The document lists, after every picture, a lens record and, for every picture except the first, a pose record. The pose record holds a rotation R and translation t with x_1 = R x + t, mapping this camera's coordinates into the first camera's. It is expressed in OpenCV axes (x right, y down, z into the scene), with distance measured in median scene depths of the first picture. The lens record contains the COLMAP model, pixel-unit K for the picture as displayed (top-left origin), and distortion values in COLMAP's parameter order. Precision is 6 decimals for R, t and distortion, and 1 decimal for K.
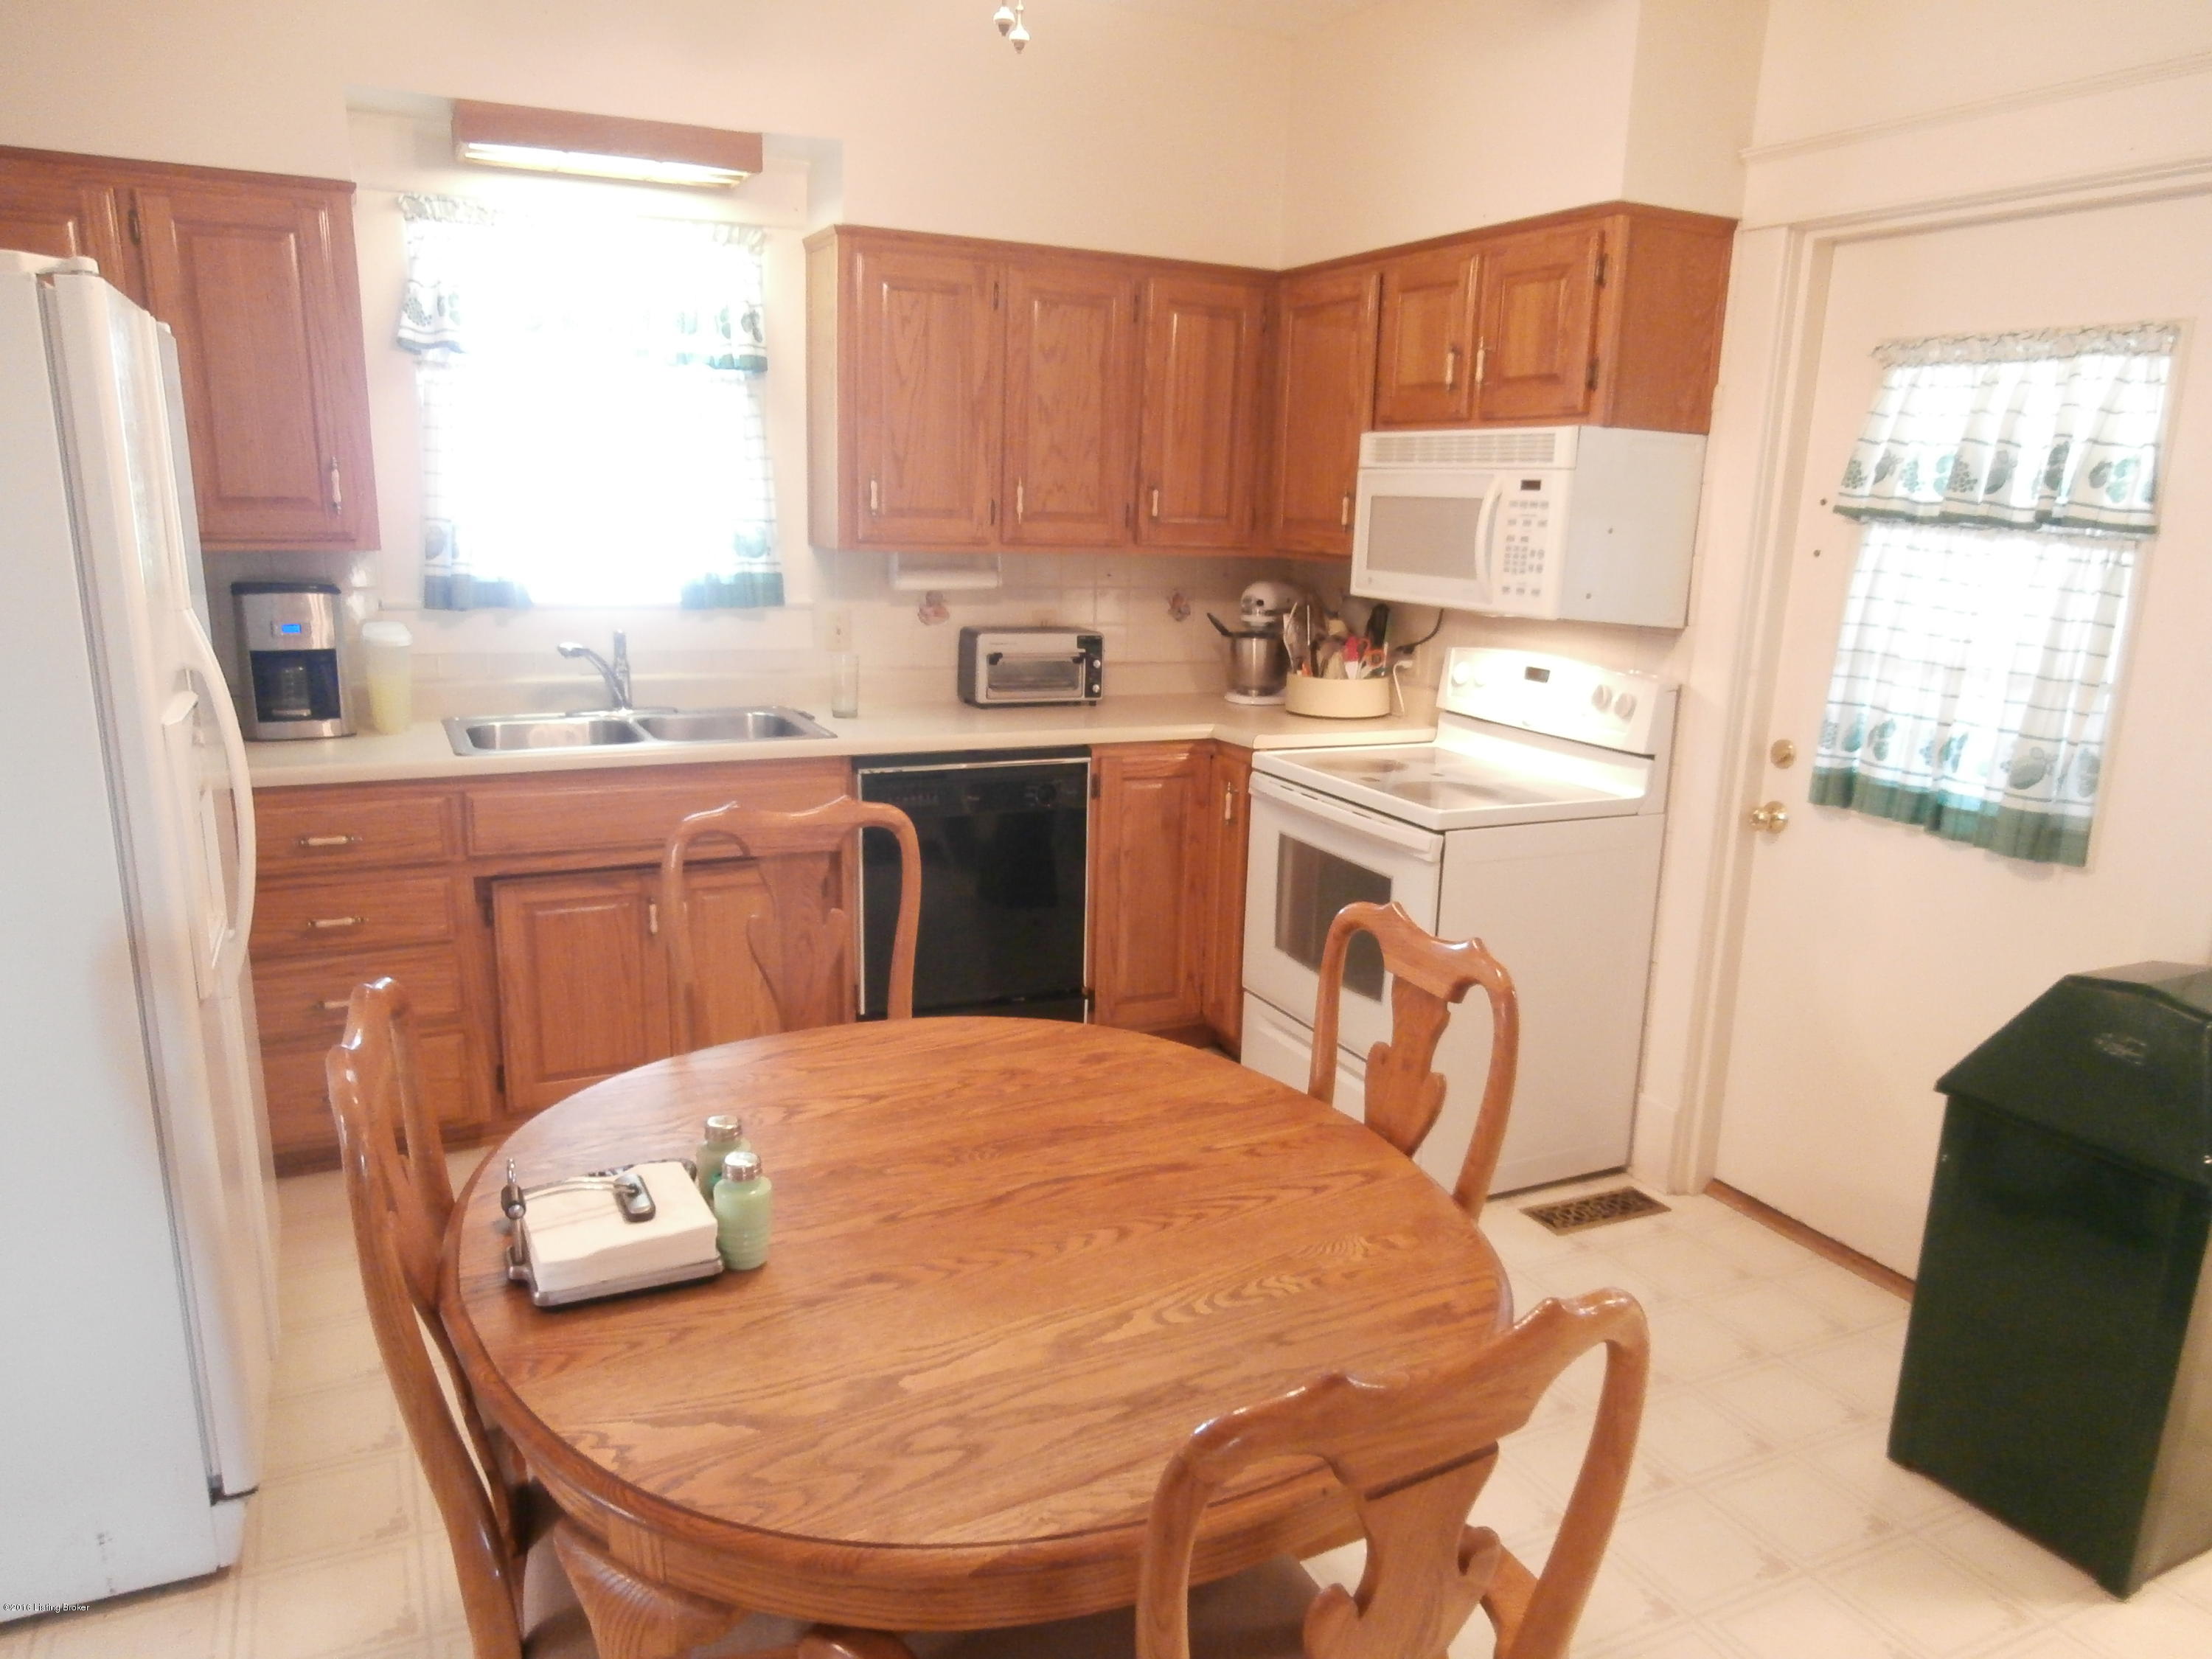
lens RADIAL K [[1543.4, 0, 1150.1], [0, 1543.4, 876.5], [0, 0, 1]] dist [-0.061679, 0.035186]
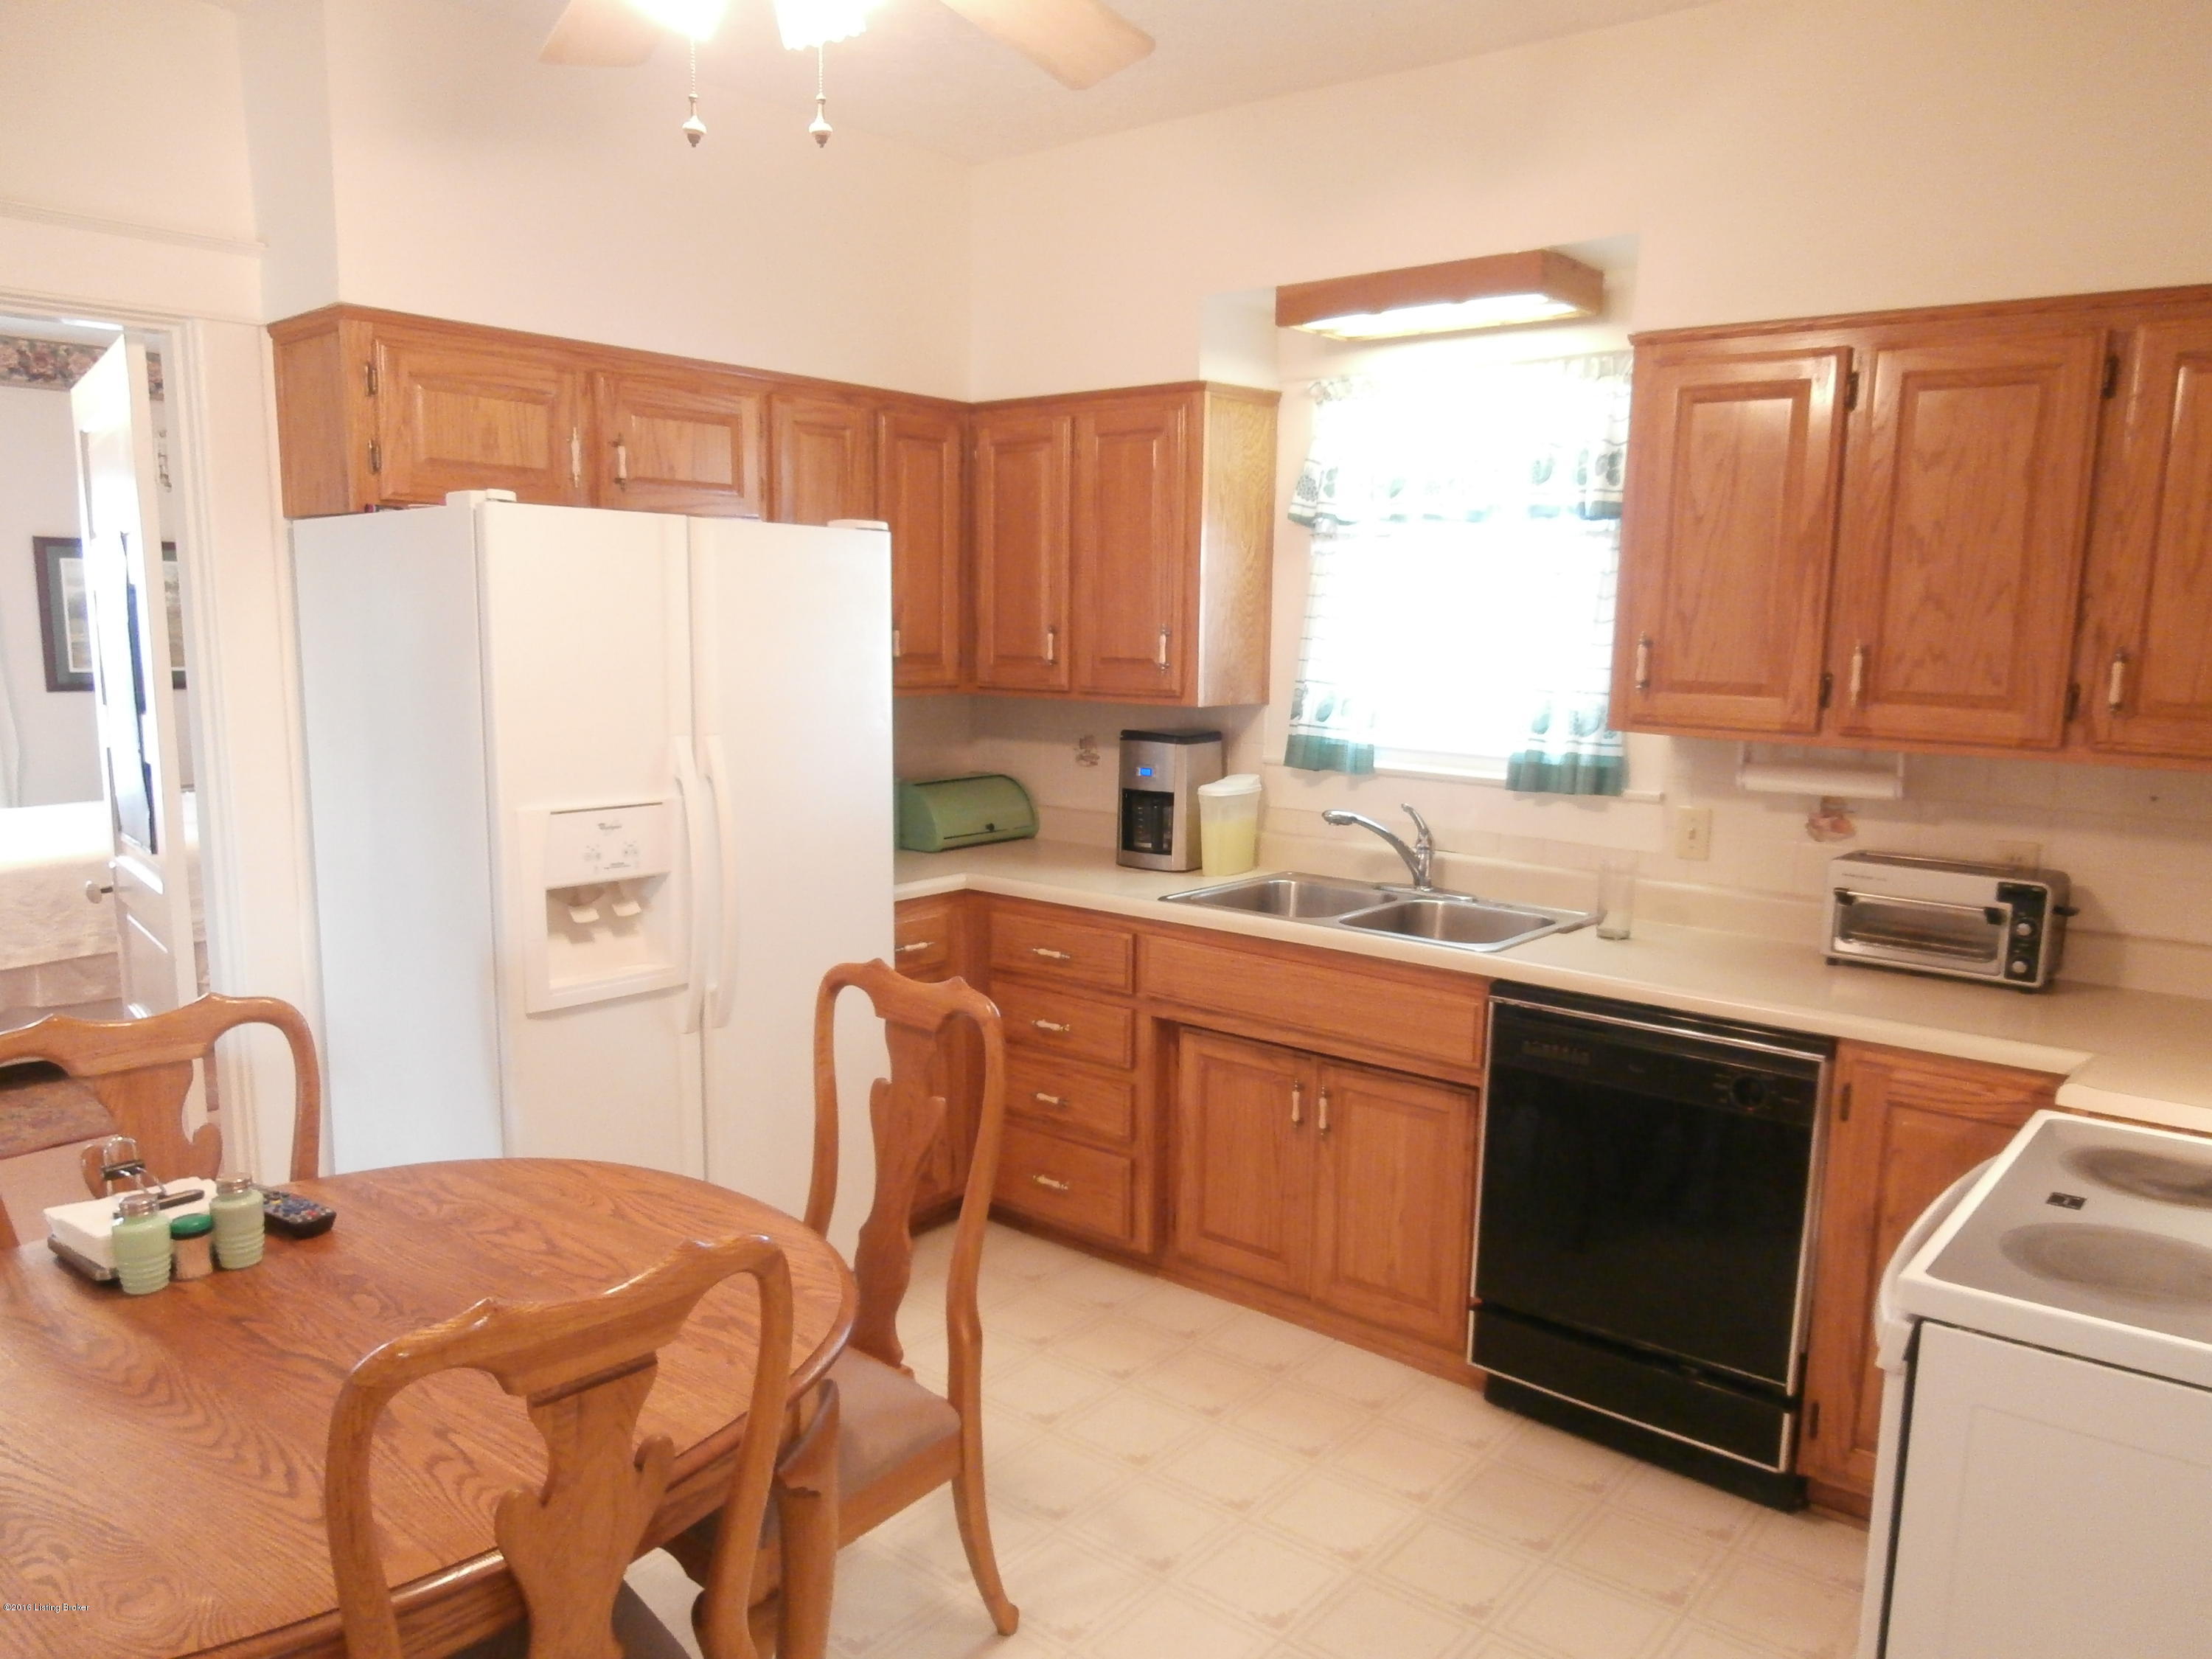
lens RADIAL K [[1543.4, 0, 1150.1], [0, 1543.4, 876.5], [0, 0, 1]] dist [-0.061679, 0.035186]
pose [[0.409196, 0.123643, -0.904031, 0.422934], [-0.229974, 0.972766, 0.028949, -0.103818], [0.882990, 0.196057, 0.426487, 0.449201]]
